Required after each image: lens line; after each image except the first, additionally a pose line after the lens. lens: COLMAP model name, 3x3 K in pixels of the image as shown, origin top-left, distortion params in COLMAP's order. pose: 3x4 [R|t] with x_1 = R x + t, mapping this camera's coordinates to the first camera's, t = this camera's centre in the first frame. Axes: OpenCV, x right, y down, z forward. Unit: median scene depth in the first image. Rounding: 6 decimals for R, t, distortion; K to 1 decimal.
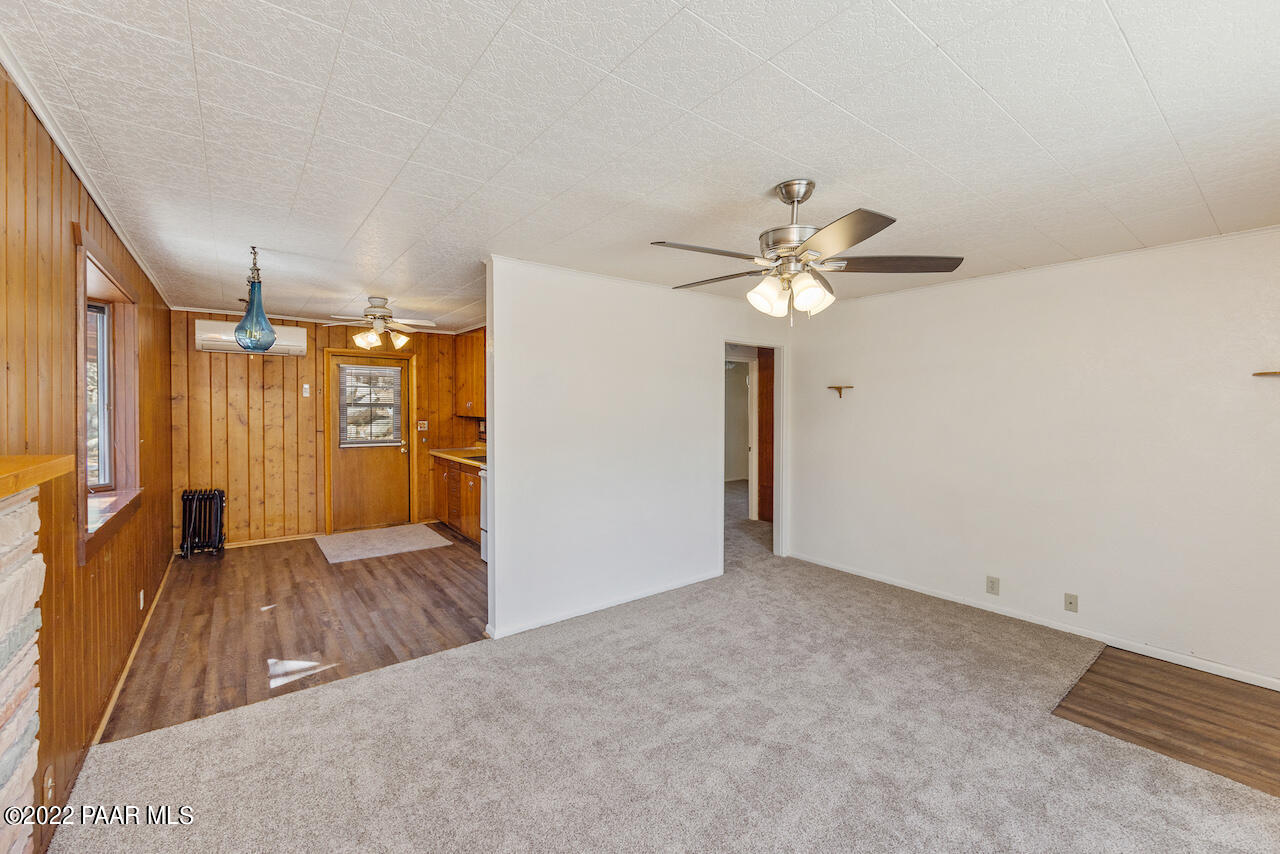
lens RADIAL K [[527.5, 0, 665.4], [0, 527.5, 421.7], [0, 0, 1]] dist [-0.000252, 0.000076]
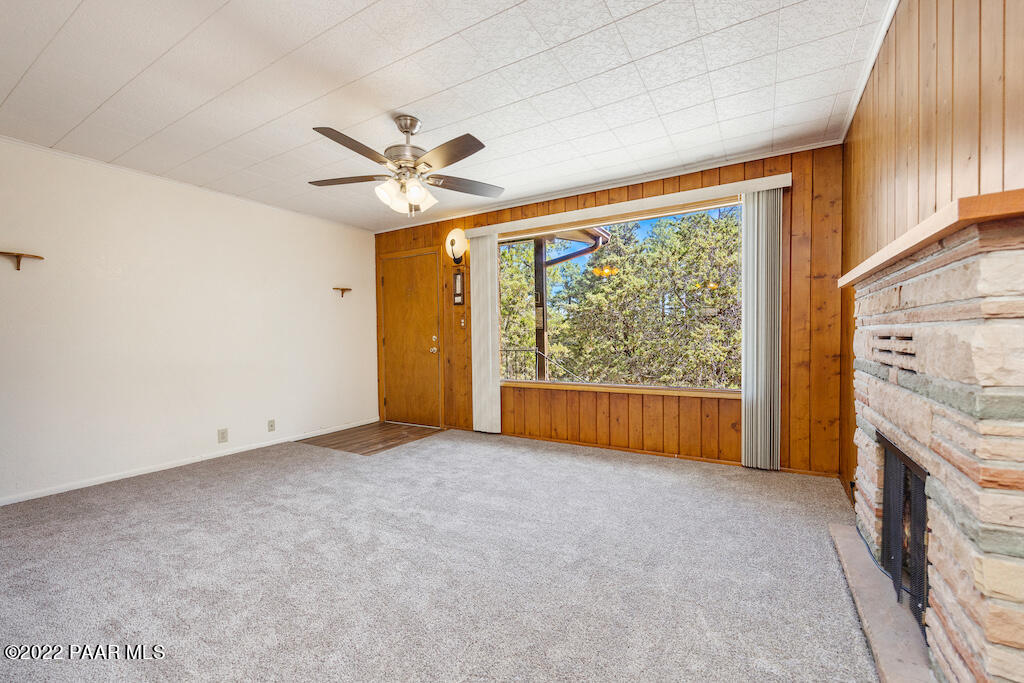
lens RADIAL K [[415.6, 0, 512.0], [0, 415.6, 341.5], [0, 0, 1]] dist [-0.000011, 0.000000]
pose [[-0.341002, -0.010390, 0.940005, -0.816303], [0.035077, 0.999102, 0.023768, 0.118918], [-0.939408, 0.041077, -0.340331, 0.968916]]
